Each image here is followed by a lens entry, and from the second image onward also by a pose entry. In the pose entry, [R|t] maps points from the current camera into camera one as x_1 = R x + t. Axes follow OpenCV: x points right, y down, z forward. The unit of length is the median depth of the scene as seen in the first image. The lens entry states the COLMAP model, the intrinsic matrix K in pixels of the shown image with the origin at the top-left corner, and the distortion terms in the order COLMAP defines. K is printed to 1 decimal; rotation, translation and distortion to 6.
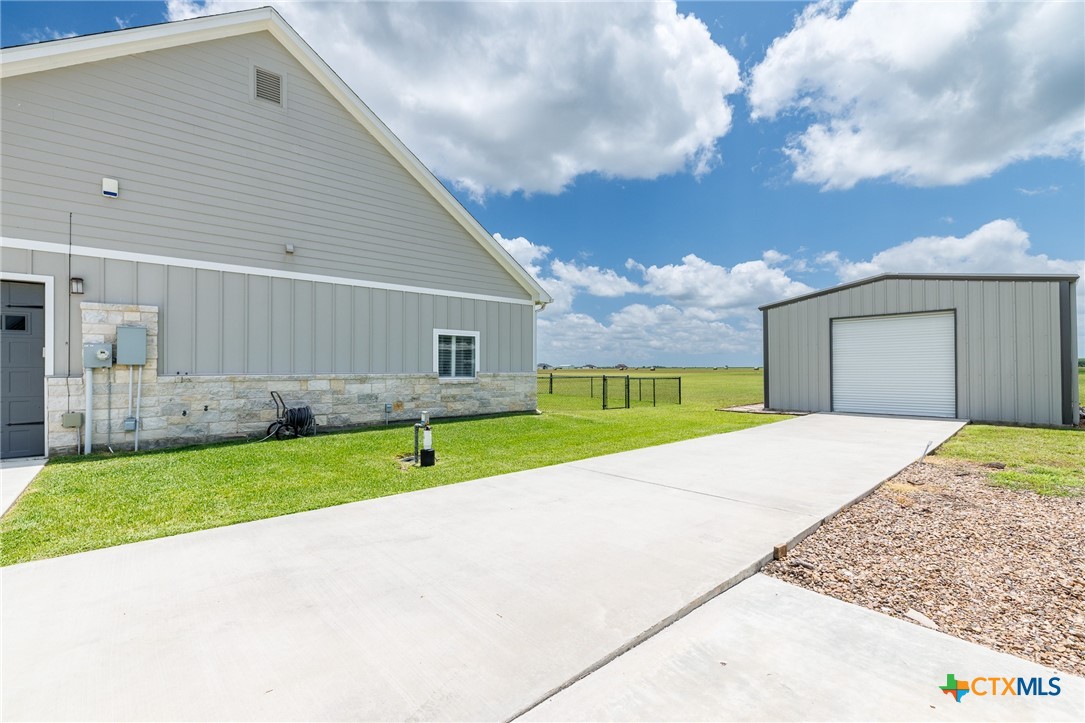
lens RADIAL K [[466.7, 0, 548.8], [0, 466.7, 365.4], [0, 0, 1]] dist [-0.001632, 0.000301]
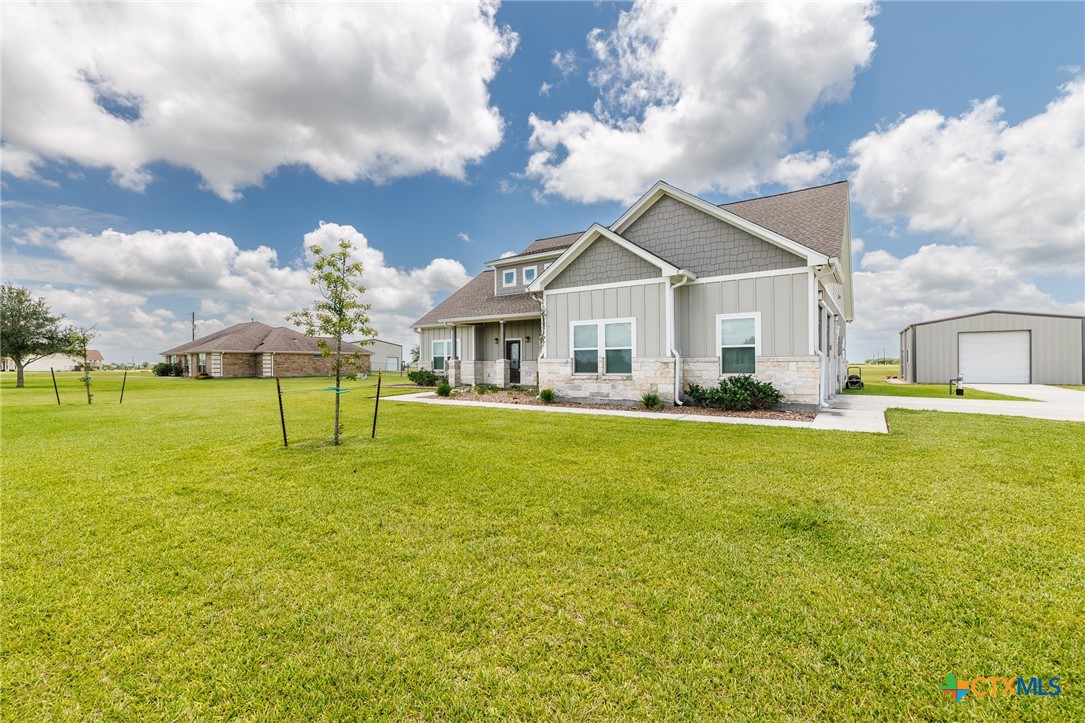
lens RADIAL K [[476.5, 0, 551.0], [0, 476.5, 362.3], [0, 0, 1]] dist [-0.003502, 0.000124]
pose [[0.973352, 0.001675, 0.229309, -1.993420], [-0.000991, 0.999995, -0.003101, 0.034667], [-0.229313, 0.002791, 0.973349, -0.655170]]
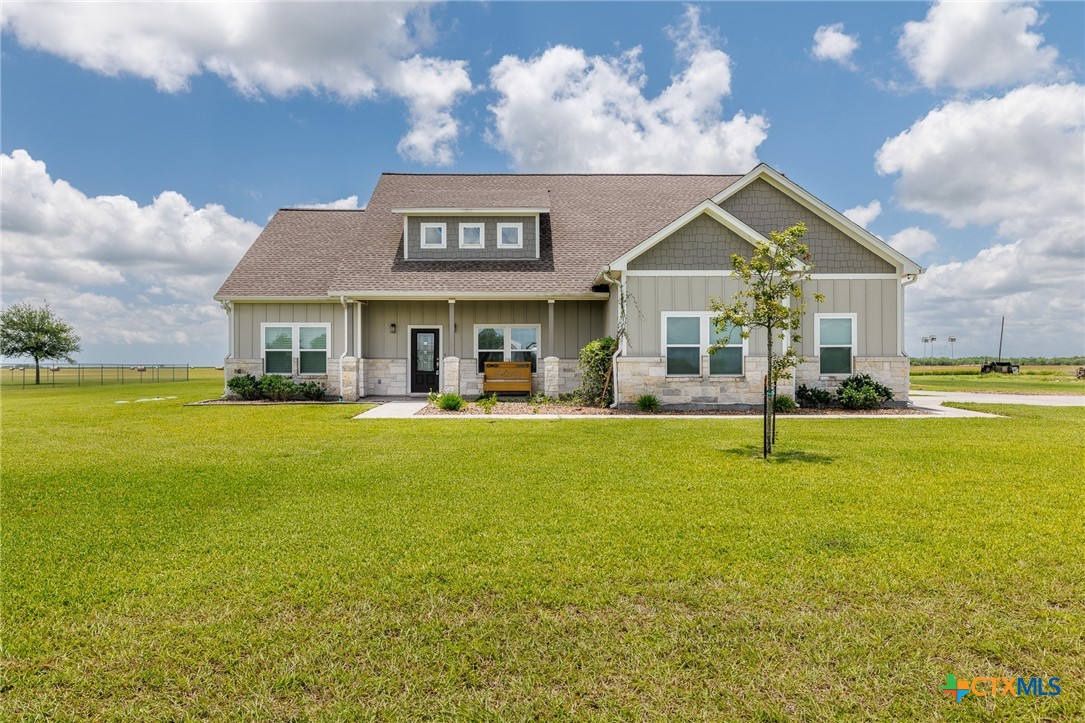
lens RADIAL K [[774.2, 0, 535.9], [0, 774.2, 363.3], [0, 0, 1]] dist [-0.022299, -0.004131]
pose [[0.657769, 0.005311, 0.753201, -3.080301], [-0.002248, 0.999985, -0.005088, 0.043571], [-0.753216, 0.001654, 0.657771, -0.340308]]
